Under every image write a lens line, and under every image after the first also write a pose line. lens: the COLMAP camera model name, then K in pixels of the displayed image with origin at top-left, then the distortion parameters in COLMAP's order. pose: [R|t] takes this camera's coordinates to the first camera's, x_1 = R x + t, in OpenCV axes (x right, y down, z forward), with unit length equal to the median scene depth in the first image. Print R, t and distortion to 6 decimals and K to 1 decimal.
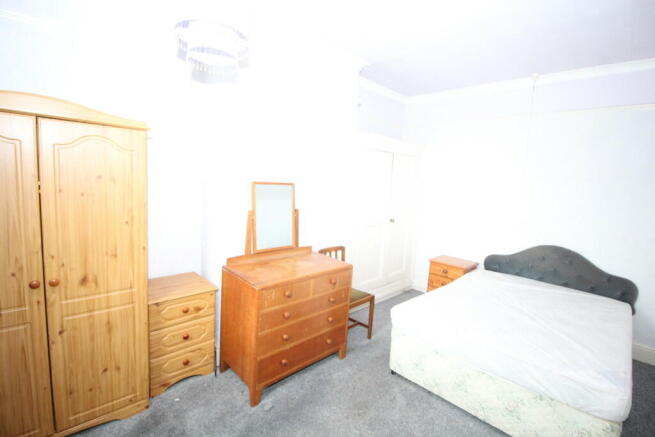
lens RADIAL K [[305.0, 0, 329.4], [0, 305.0, 217.4], [0, 0, 1]] dist [-0.012883, -0.003081]
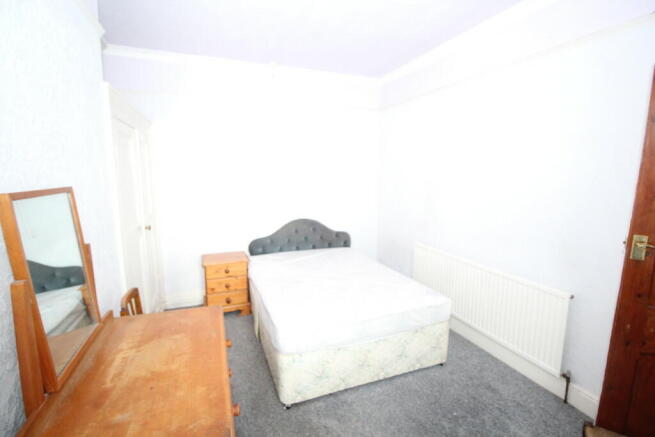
lens RADIAL K [[305.0, 0, 326.7], [0, 305.0, 217.7], [0, 0, 1]] dist [-0.012883, -0.003081]
pose [[0.397992, -0.183740, 0.898800, -0.362020], [0.129750, 0.981163, 0.143124, -0.084357], [-0.908167, 0.059657, 0.414336, 0.501005]]
